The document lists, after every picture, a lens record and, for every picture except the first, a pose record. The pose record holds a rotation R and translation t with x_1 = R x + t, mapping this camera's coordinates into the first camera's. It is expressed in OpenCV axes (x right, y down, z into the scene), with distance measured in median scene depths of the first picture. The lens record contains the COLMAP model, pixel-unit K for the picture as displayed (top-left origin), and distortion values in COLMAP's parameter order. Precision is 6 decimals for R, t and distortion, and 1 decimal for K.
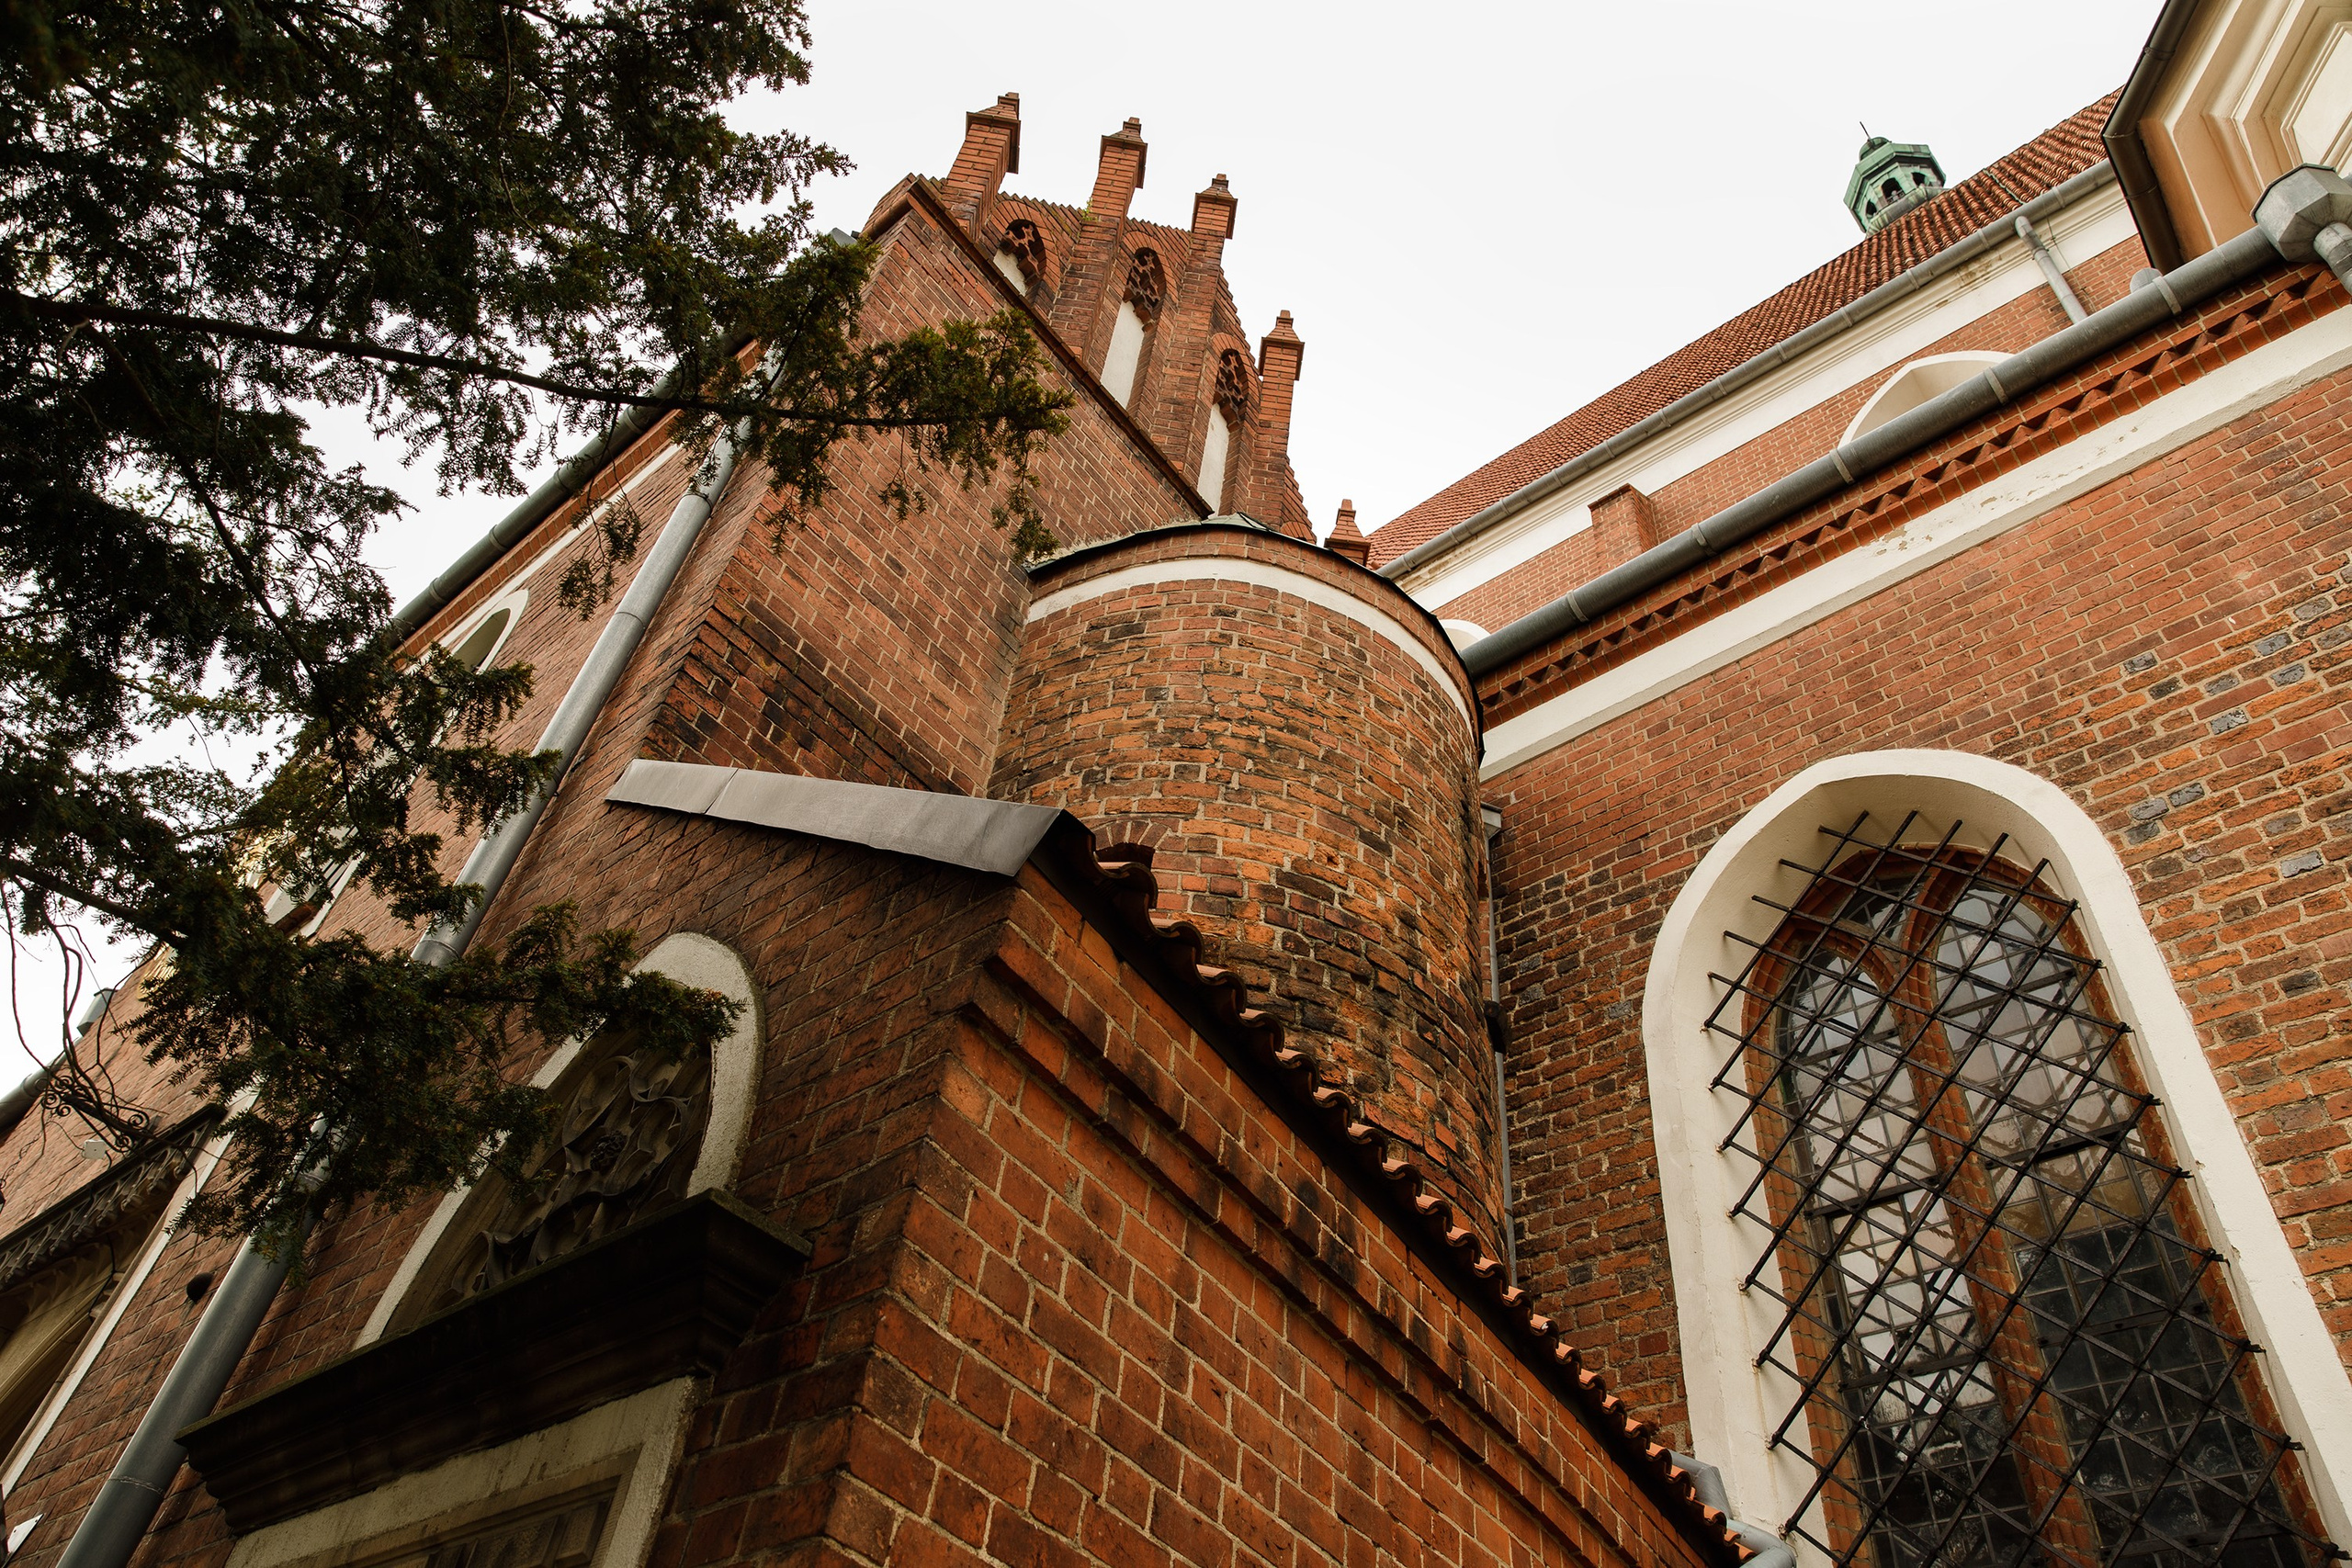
lens RADIAL K [[1569.1, 0, 1174.5], [0, 1569.1, 792.3], [0, 0, 1]] dist [0.025811, -0.013111]
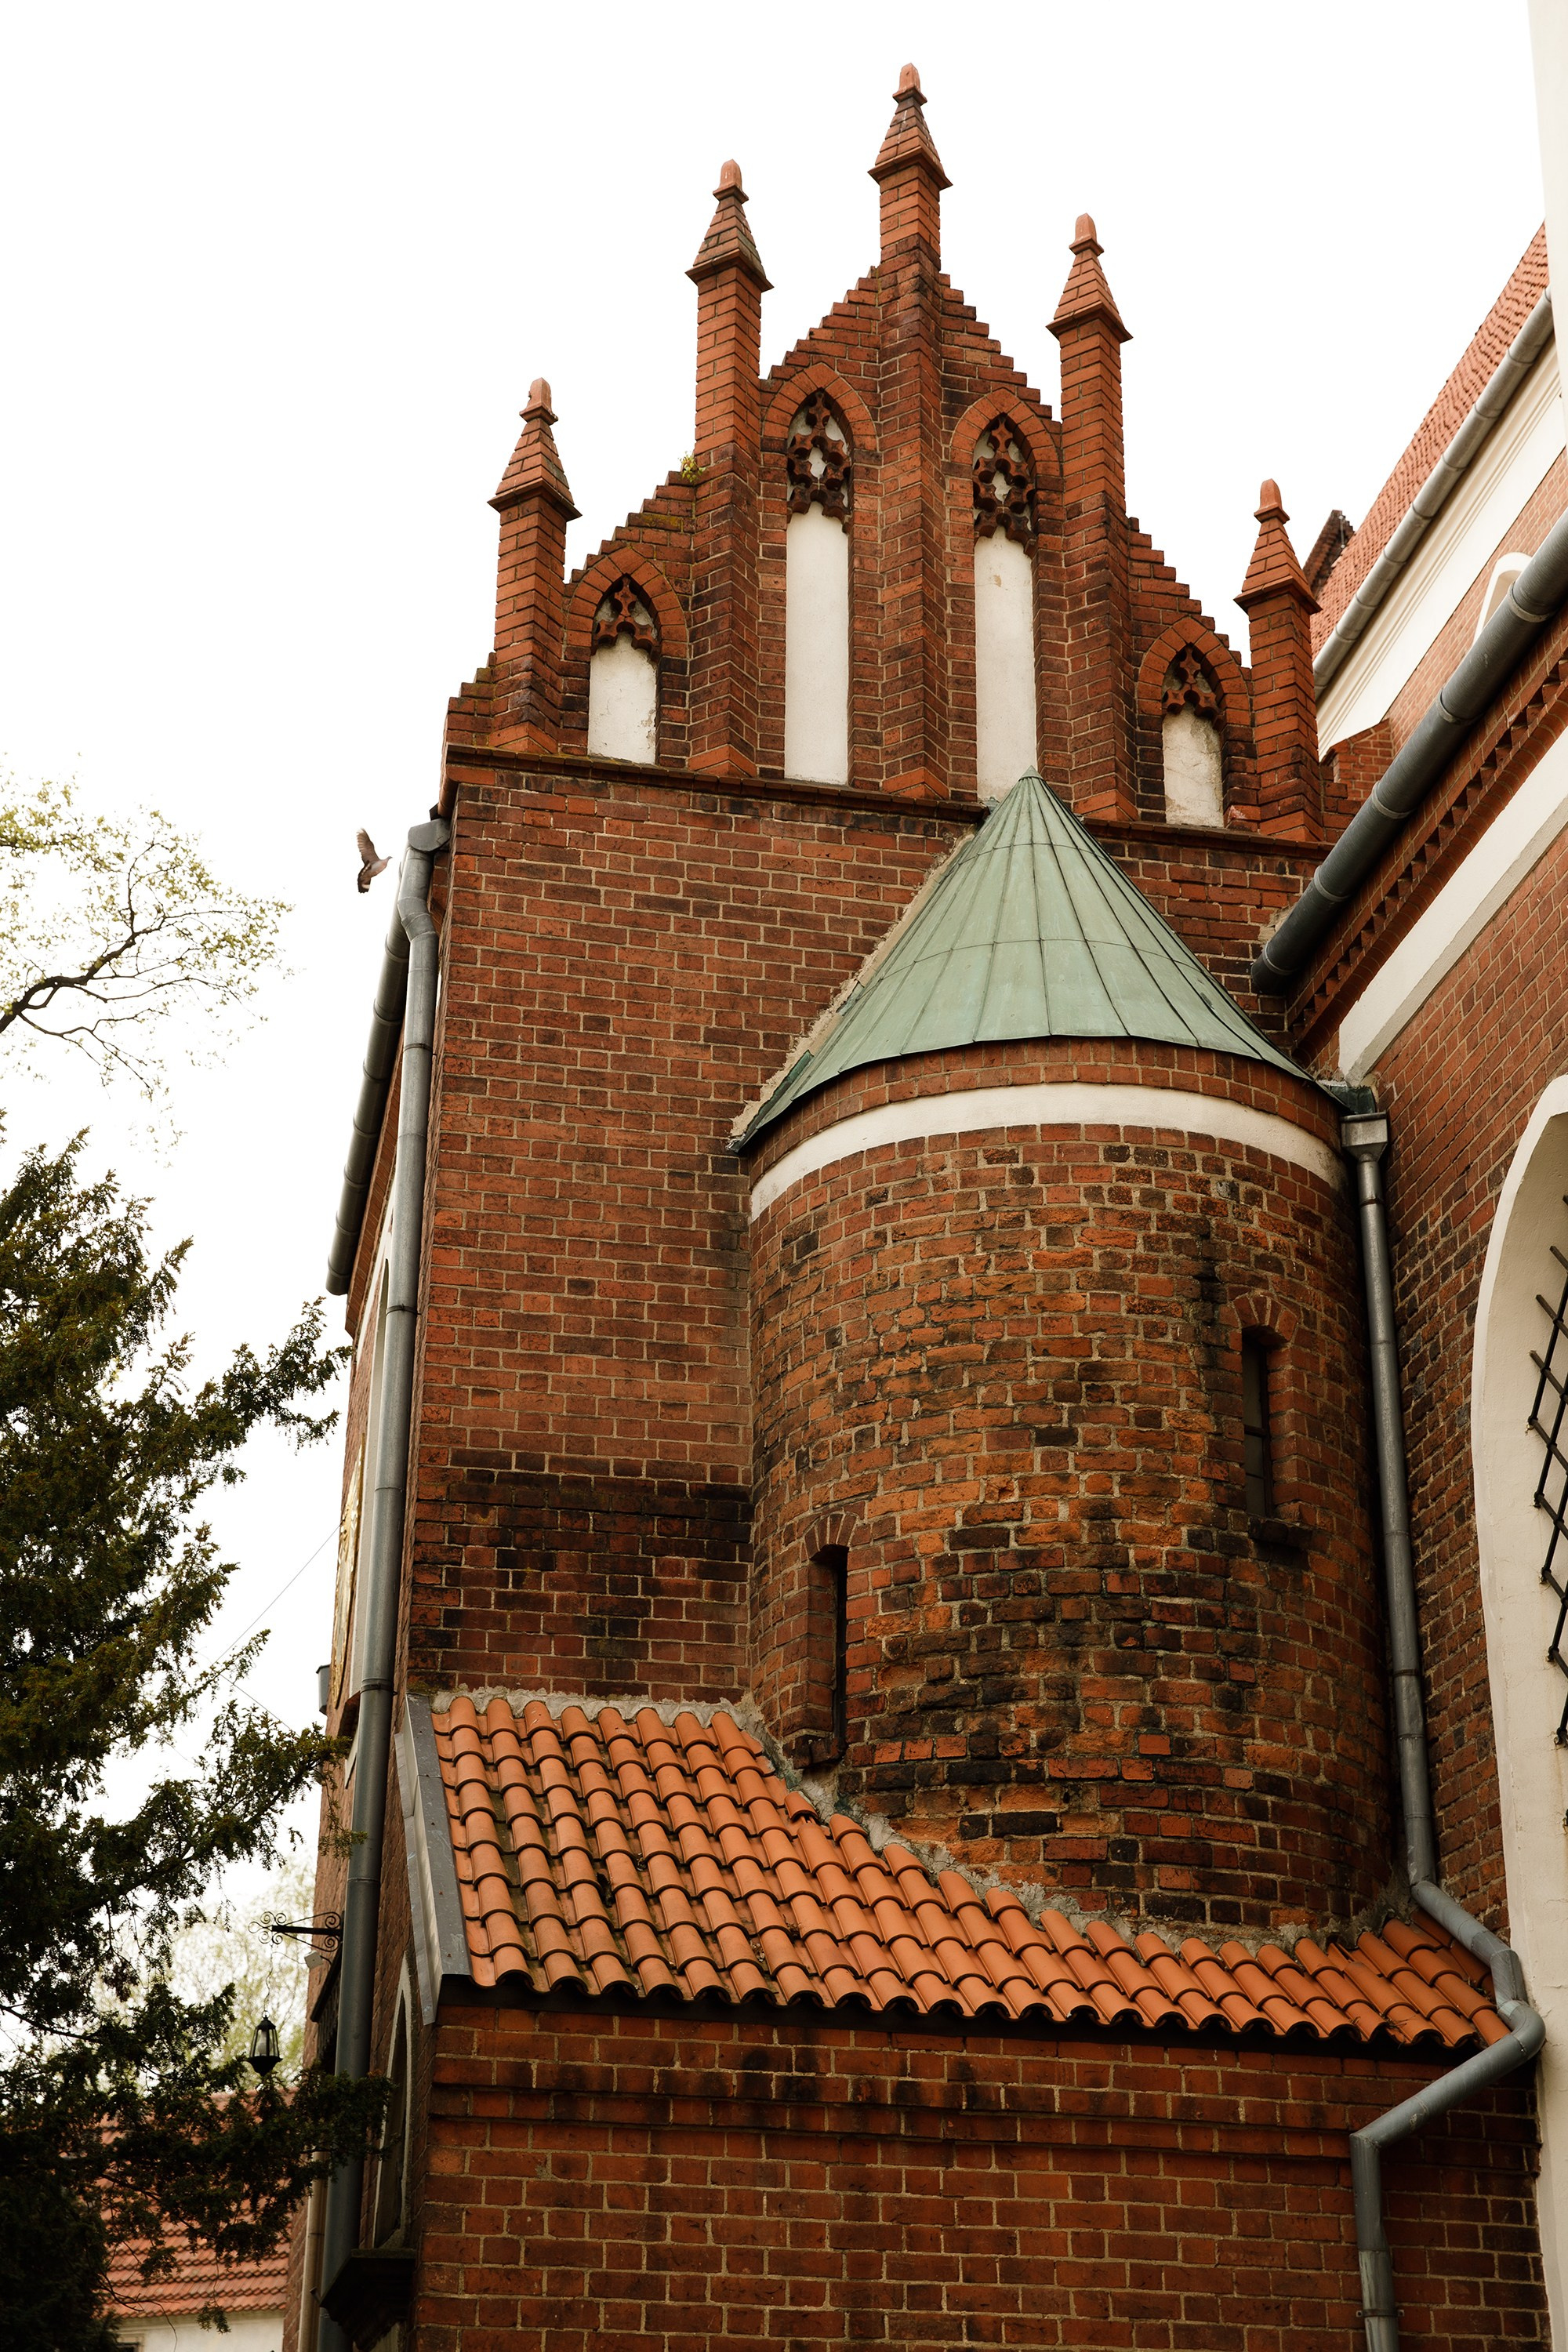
lens RADIAL K [[3213.2, 0, 785.9], [0, 3213.2, 1173.5], [0, 0, 1]] dist [0.070309, 0.000000]
pose [[0.775993, -0.347615, -0.526307, 2.335123], [0.498803, 0.848916, 0.174748, -1.138736], [0.386045, -0.398126, 0.832144, -1.403272]]
